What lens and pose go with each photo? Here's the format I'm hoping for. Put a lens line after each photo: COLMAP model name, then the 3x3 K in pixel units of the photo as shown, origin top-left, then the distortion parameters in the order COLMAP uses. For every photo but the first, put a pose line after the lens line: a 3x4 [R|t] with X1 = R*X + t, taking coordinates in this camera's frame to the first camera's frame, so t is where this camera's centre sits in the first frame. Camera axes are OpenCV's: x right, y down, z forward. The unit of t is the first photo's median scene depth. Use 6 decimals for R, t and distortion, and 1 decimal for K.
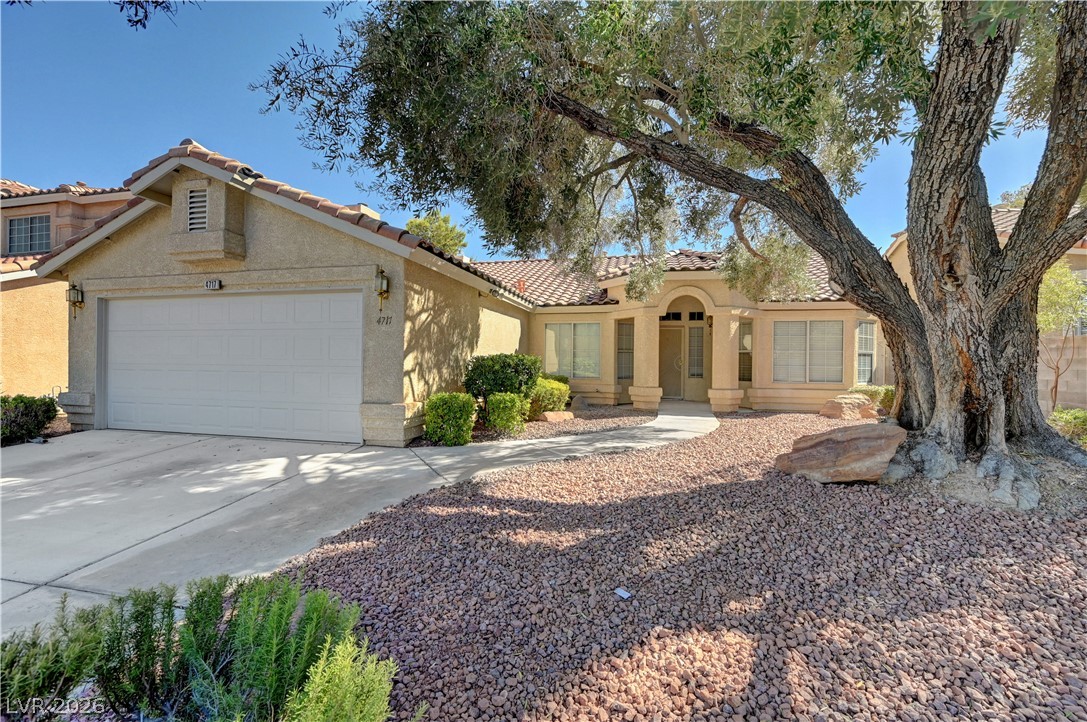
lens RADIAL K [[435.3, 0, 543.5], [0, 435.3, 361.0], [0, 0, 1]] dist [-0.001287, 0.000179]
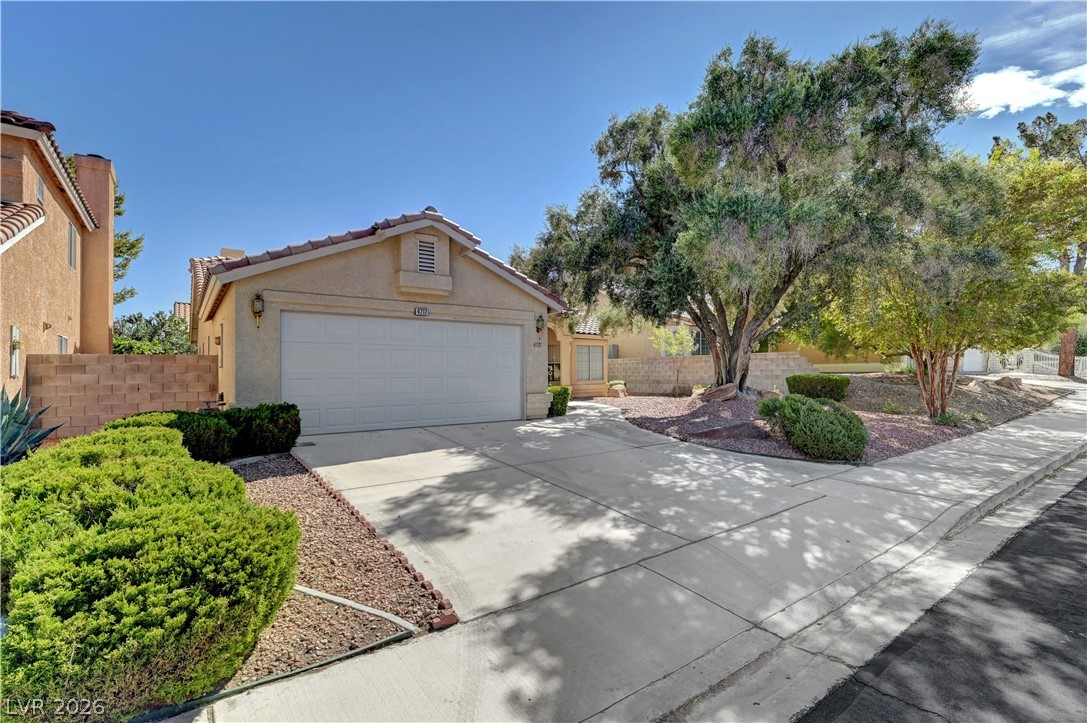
lens RADIAL K [[496.0, 0, 543.5], [0, 496.0, 361.5], [0, 0, 1]] dist [0.007624, -0.000100]
pose [[0.649942, 0.004087, 0.759973, -1.504958], [0.012813, 0.999784, -0.016334, 0.004636], [-0.759876, 0.020354, 0.649749, -0.233699]]
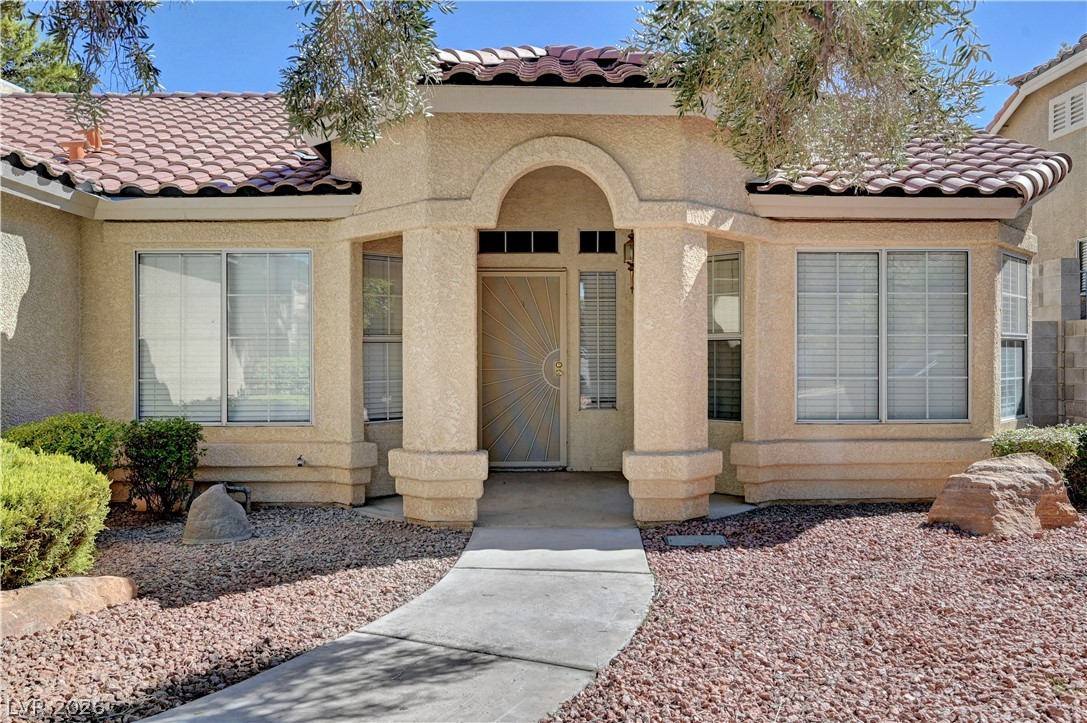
lens RADIAL K [[847.4, 0, 540.8], [0, 847.4, 357.8], [0, 0, 1]] dist [-0.005662, -0.000966]
pose [[0.971847, -0.013946, 0.235200, 0.234424], [0.012912, 0.999899, 0.005933, -0.016128], [-0.235259, -0.002729, 0.971929, 0.546014]]
